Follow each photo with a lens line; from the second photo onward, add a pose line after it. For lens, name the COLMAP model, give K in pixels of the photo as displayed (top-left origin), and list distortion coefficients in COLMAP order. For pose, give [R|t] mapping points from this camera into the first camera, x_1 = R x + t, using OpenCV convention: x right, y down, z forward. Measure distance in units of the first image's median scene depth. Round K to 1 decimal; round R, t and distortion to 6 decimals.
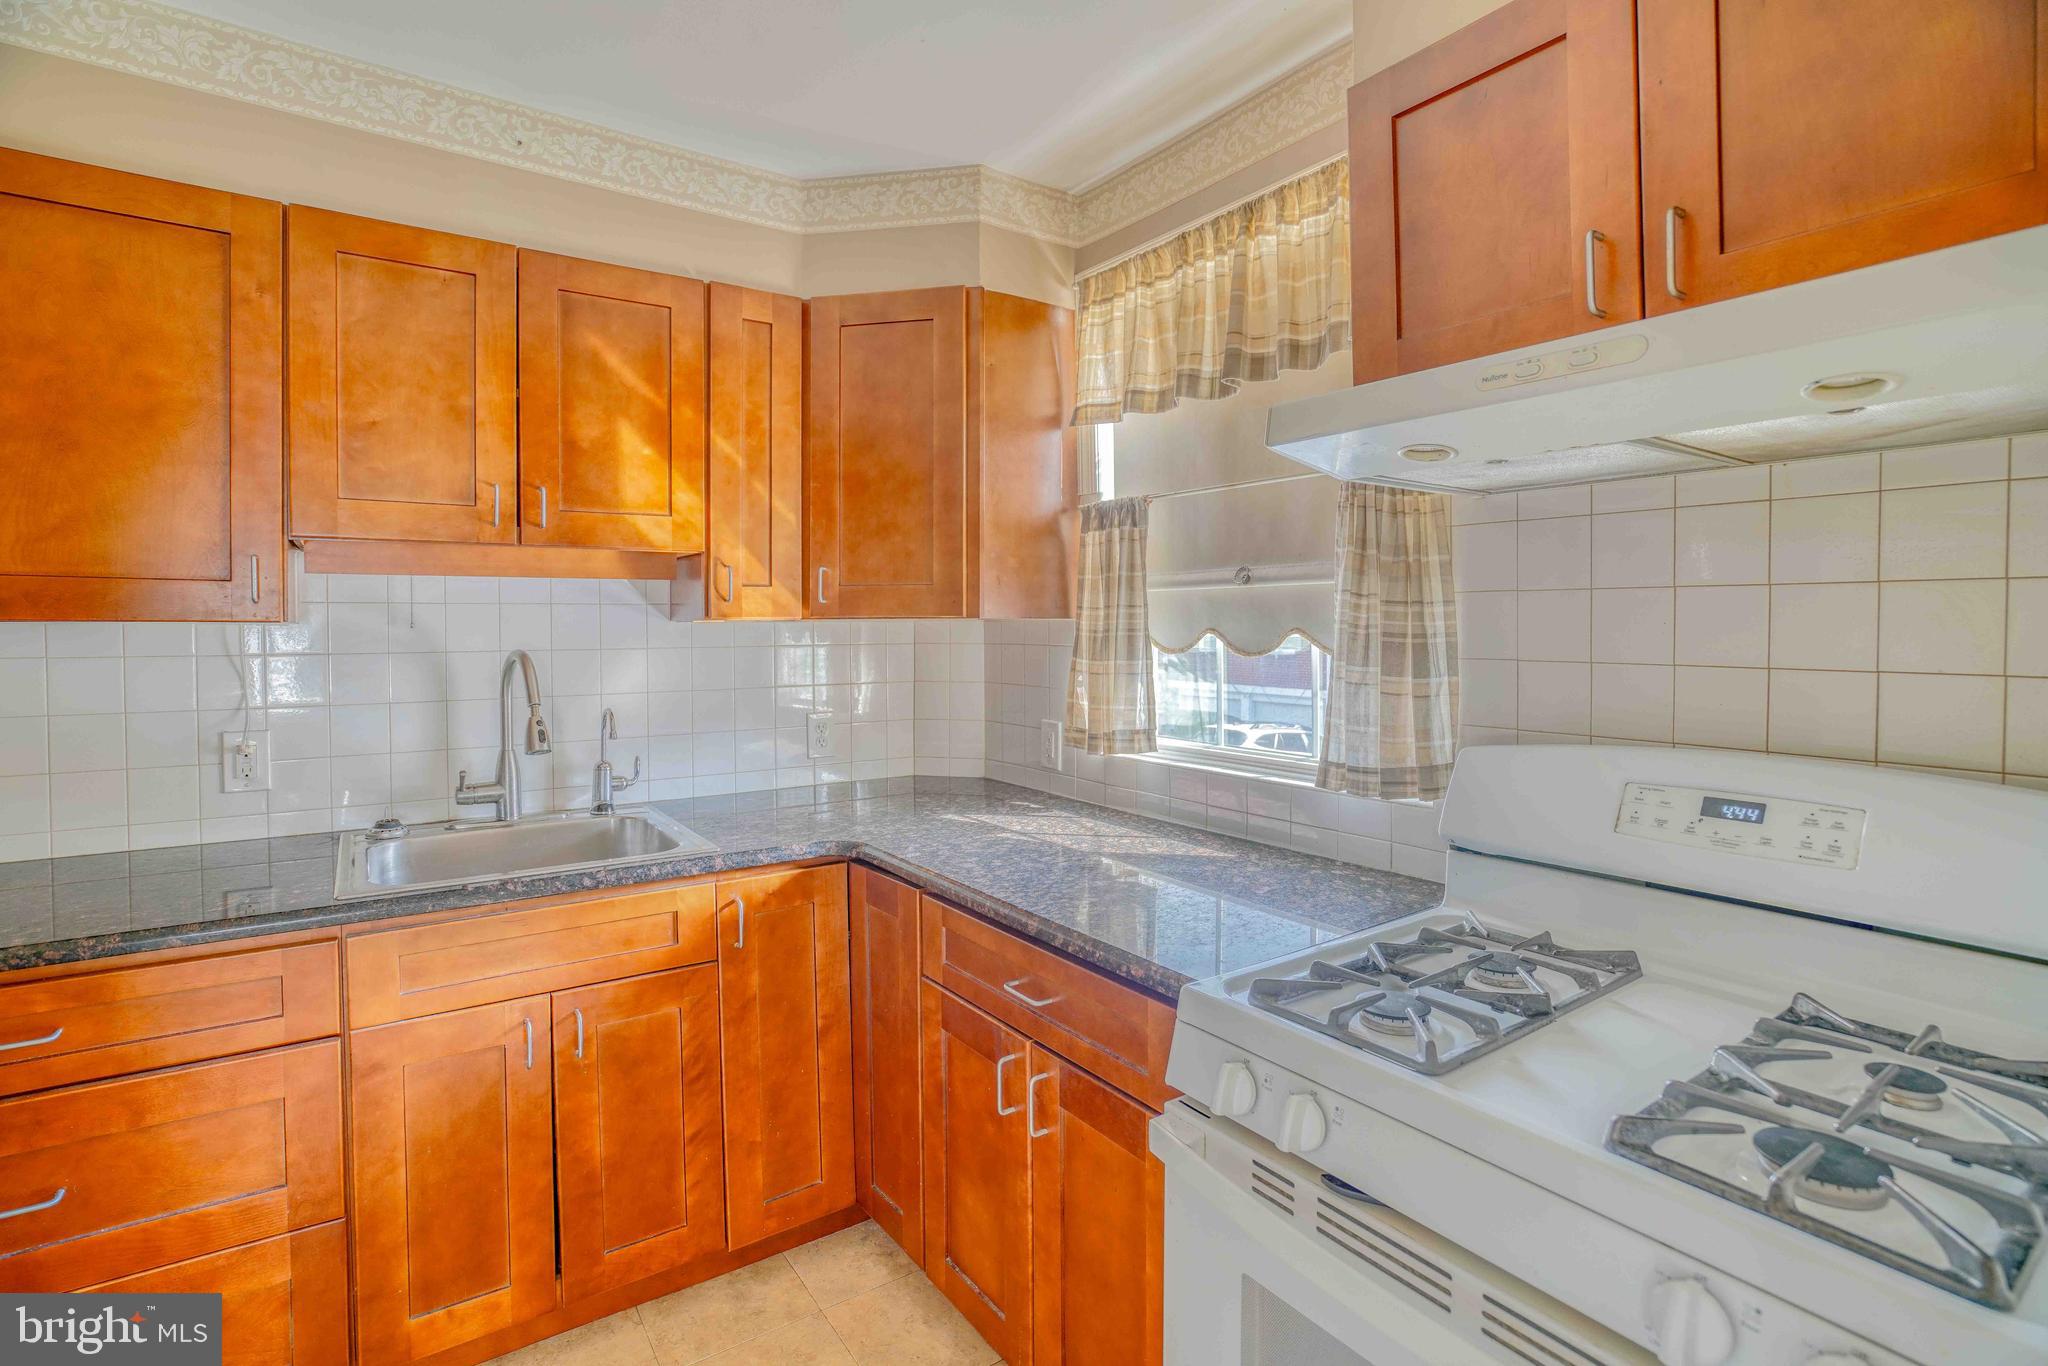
lens RADIAL K [[1001.4, 0, 1030.5], [0, 1001.4, 641.5], [0, 0, 1]] dist [-0.048920, 0.029613]
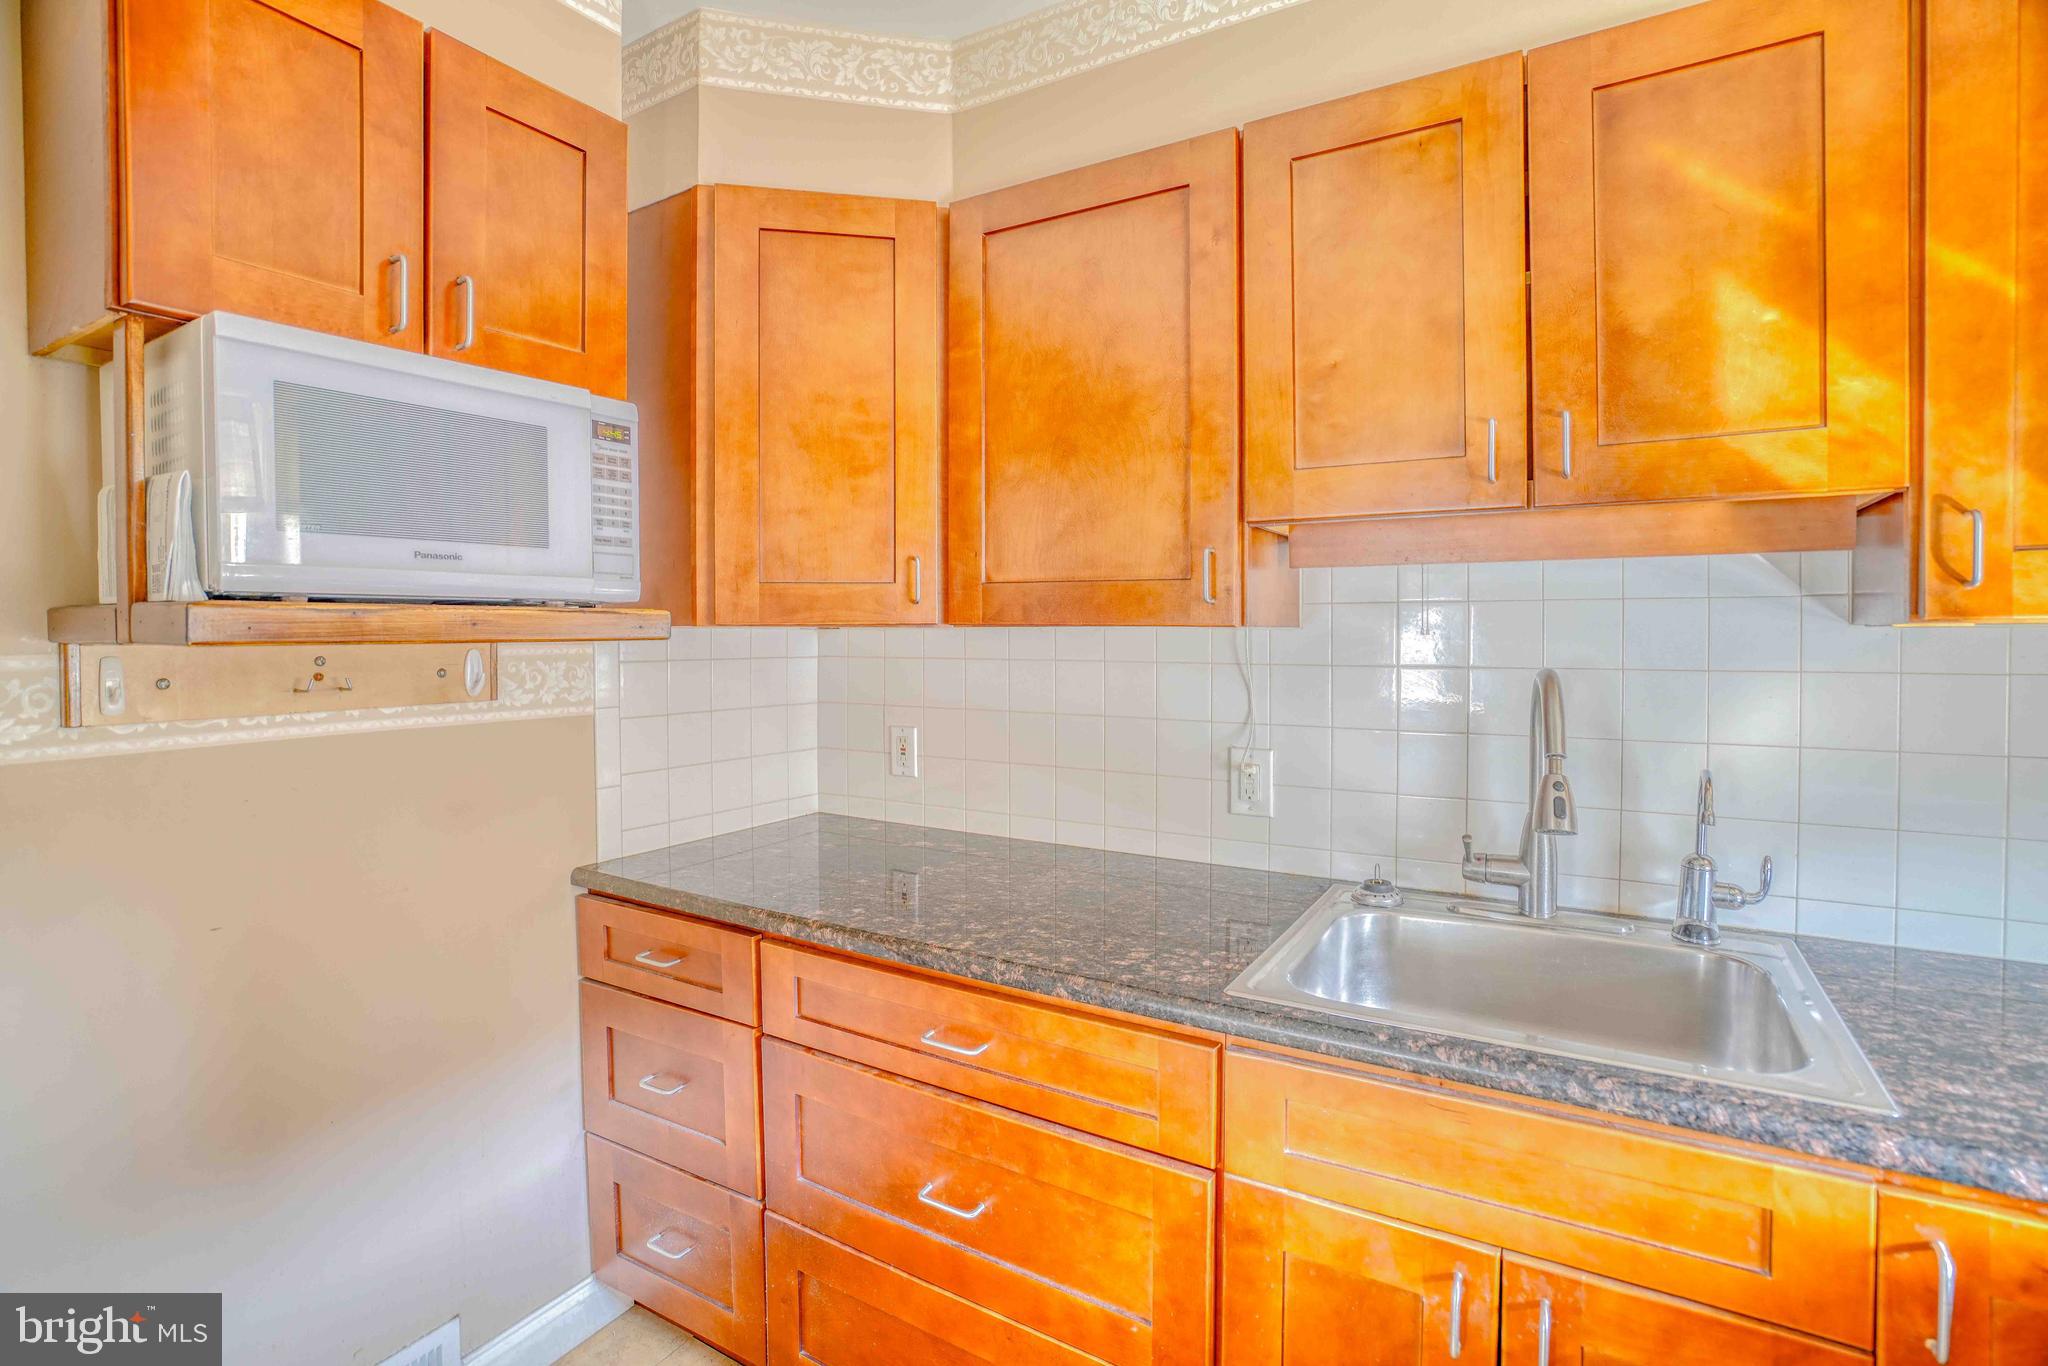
lens RADIAL K [[983.8, 0, 971.8], [0, 983.8, 645.1], [0, 0, 1]] dist [-0.048969, 0.017016]
pose [[0.389299, 0.014482, -0.920997, -0.075174], [-0.017237, 0.999816, 0.008436, -0.006792], [0.920950, 0.012592, 0.389477, 0.427960]]
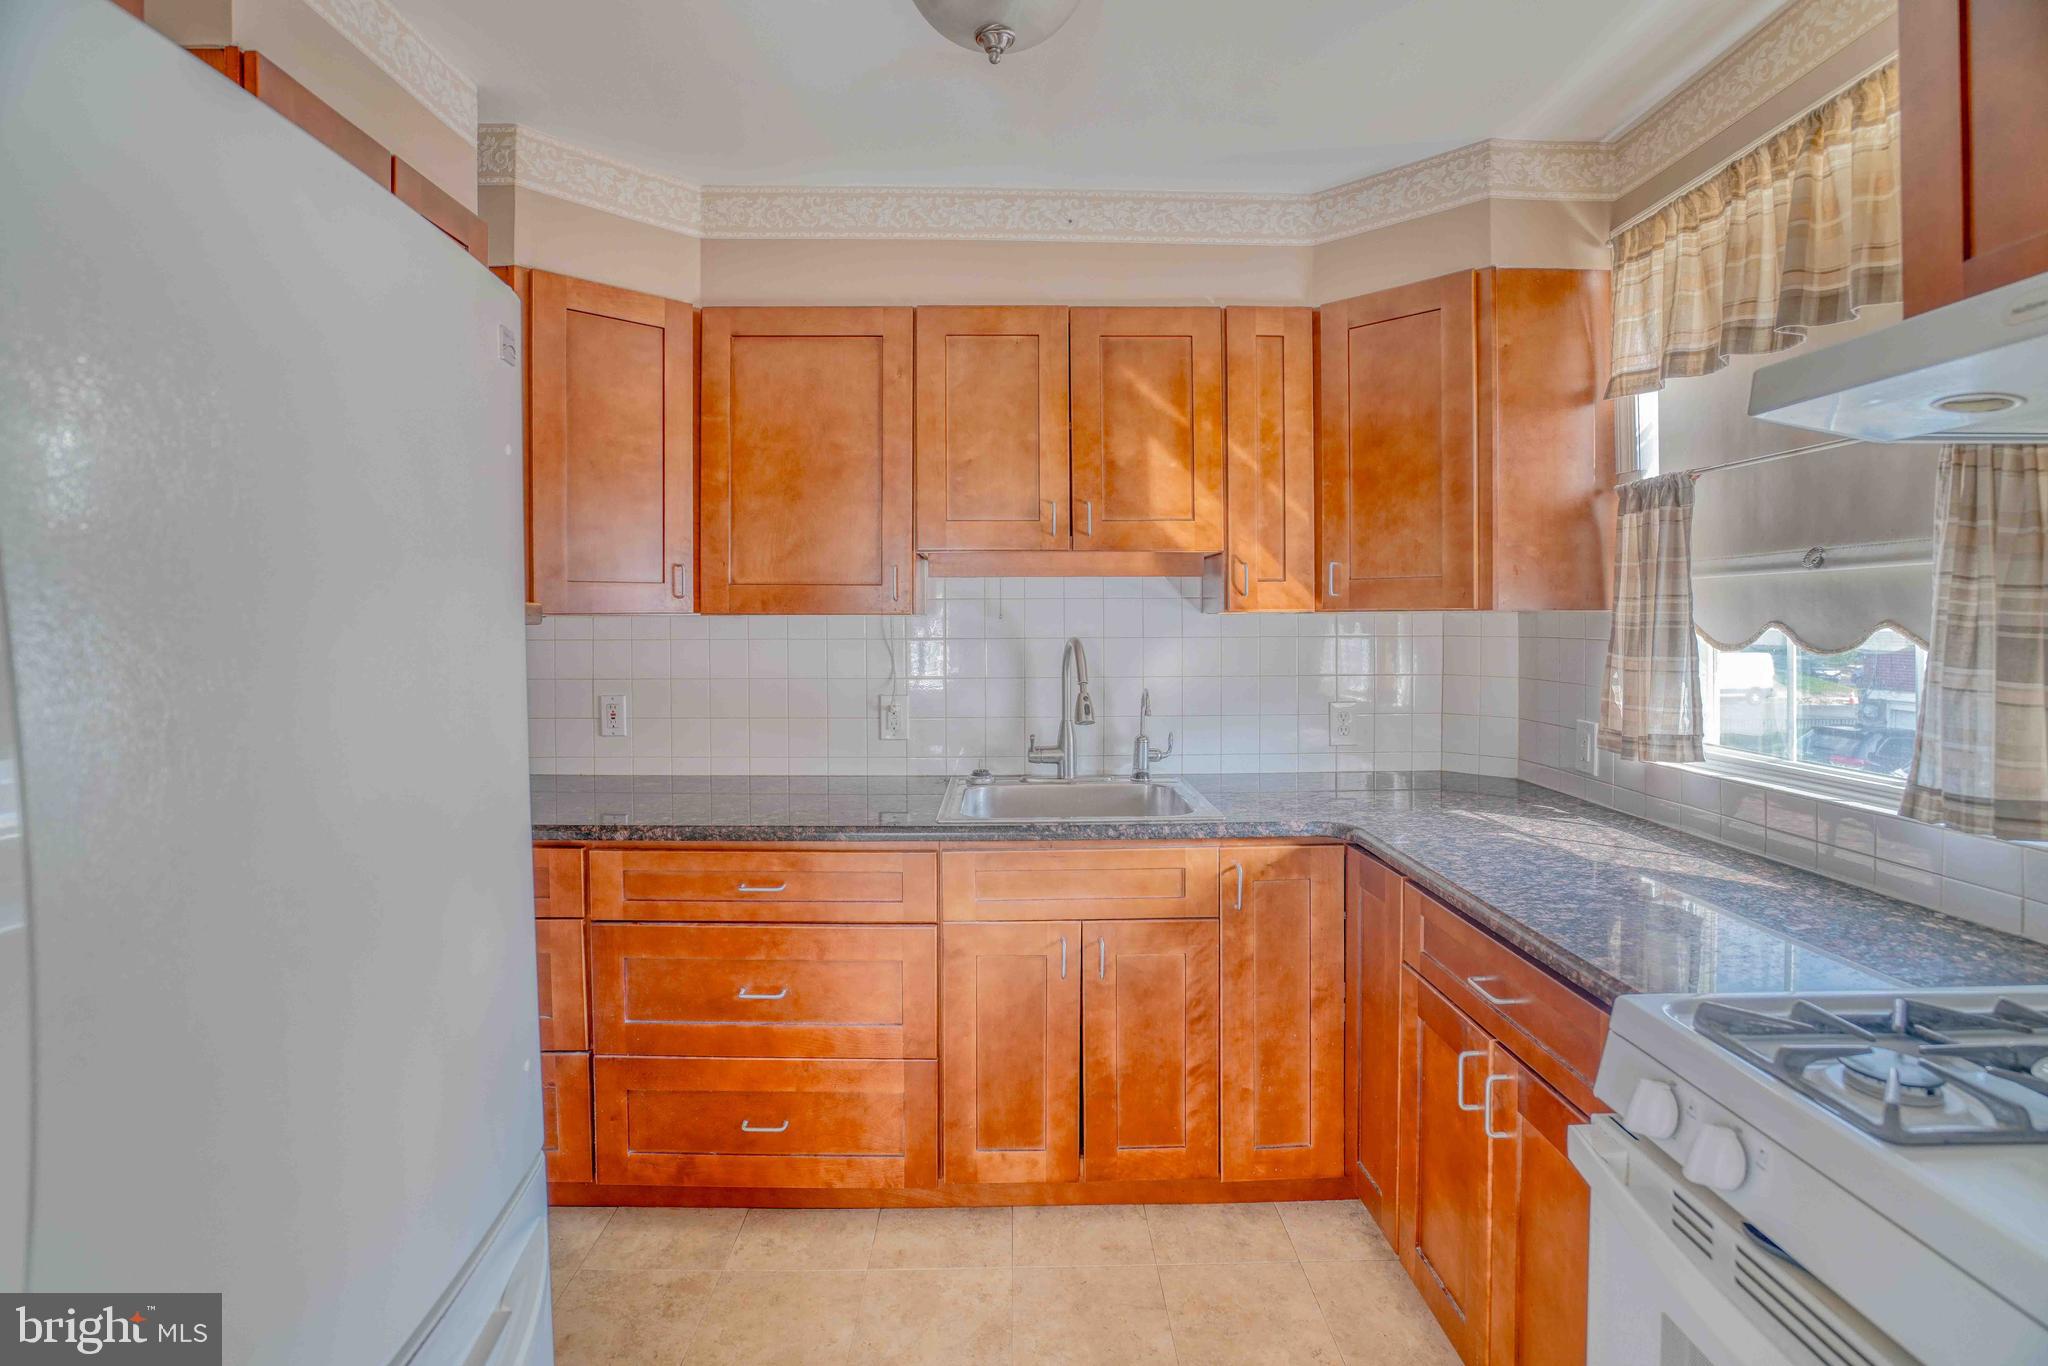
lens RADIAL K [[1011.8, 0, 1022.4], [0, 1011.8, 631.1], [0, 0, 1]] dist [-0.025452, 0.027394]
pose [[0.833696, 0.006769, -0.552183, 0.122474], [-0.008573, 0.999963, -0.000686, 0.001946], [0.552158, 0.005306, 0.833723, -0.068137]]
